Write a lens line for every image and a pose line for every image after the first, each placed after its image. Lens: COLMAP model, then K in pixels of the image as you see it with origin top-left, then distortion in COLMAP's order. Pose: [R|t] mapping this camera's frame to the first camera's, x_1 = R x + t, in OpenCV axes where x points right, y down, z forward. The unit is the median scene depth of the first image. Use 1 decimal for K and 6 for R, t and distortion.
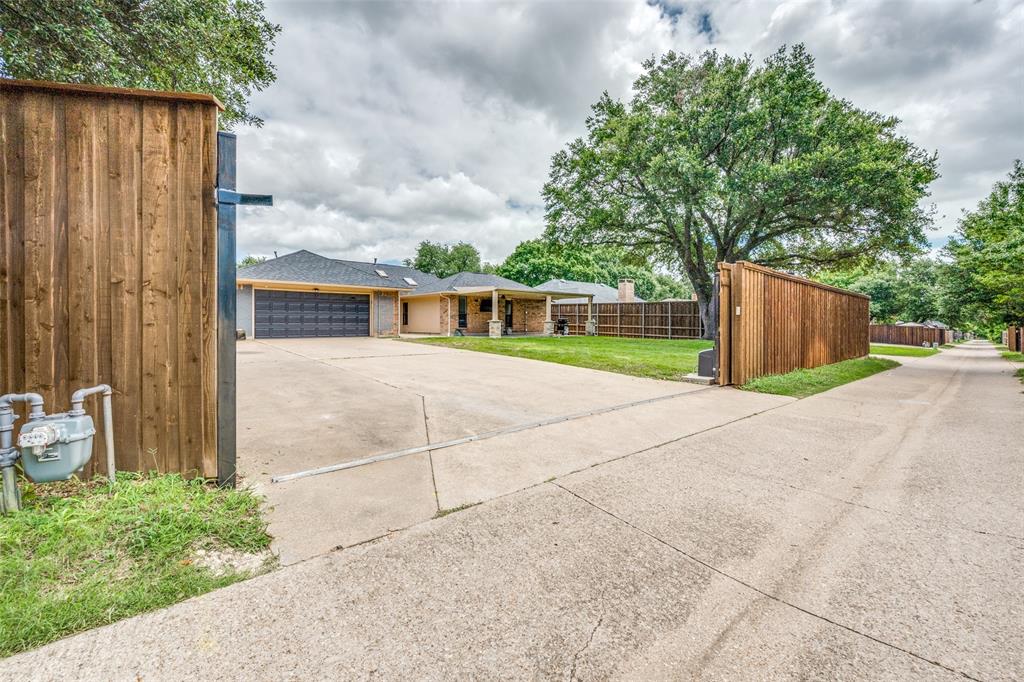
lens RADIAL K [[408.4, 0, 513.3], [0, 408.4, 341.2], [0, 0, 1]] dist [0.000915, 0.000549]
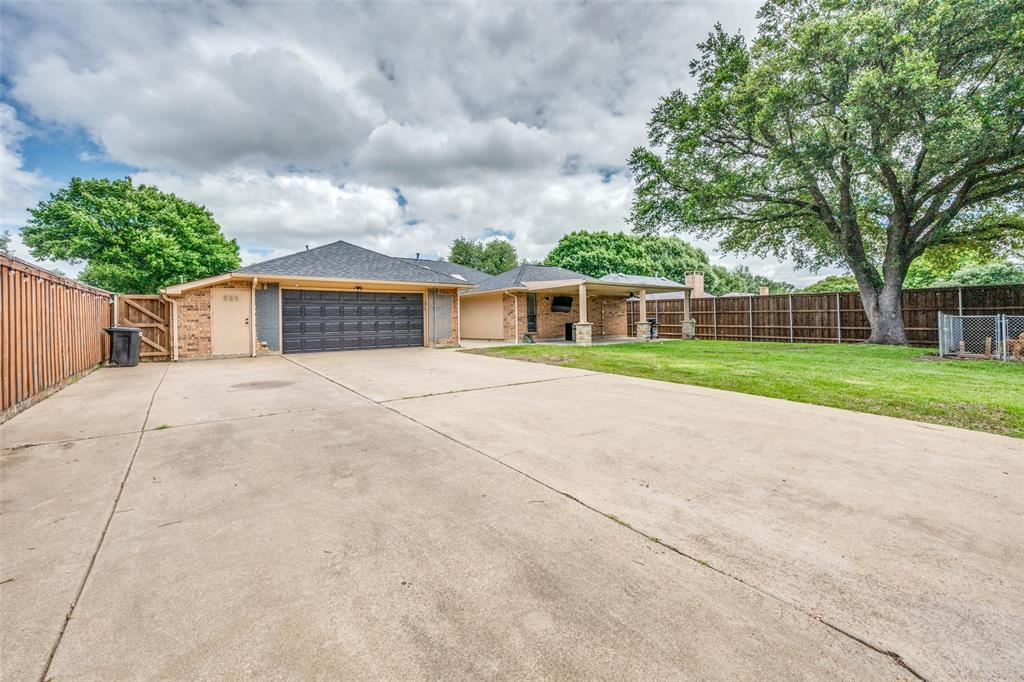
lens RADIAL K [[408.4, 0, 508.3], [0, 408.4, 332.8], [0, 0, 1]] dist [0.000915, 0.000549]
pose [[0.997721, -0.018524, -0.064882, -0.119558], [0.017206, 0.999635, -0.020809, -0.016270], [0.065243, 0.019645, 0.997676, 0.196284]]
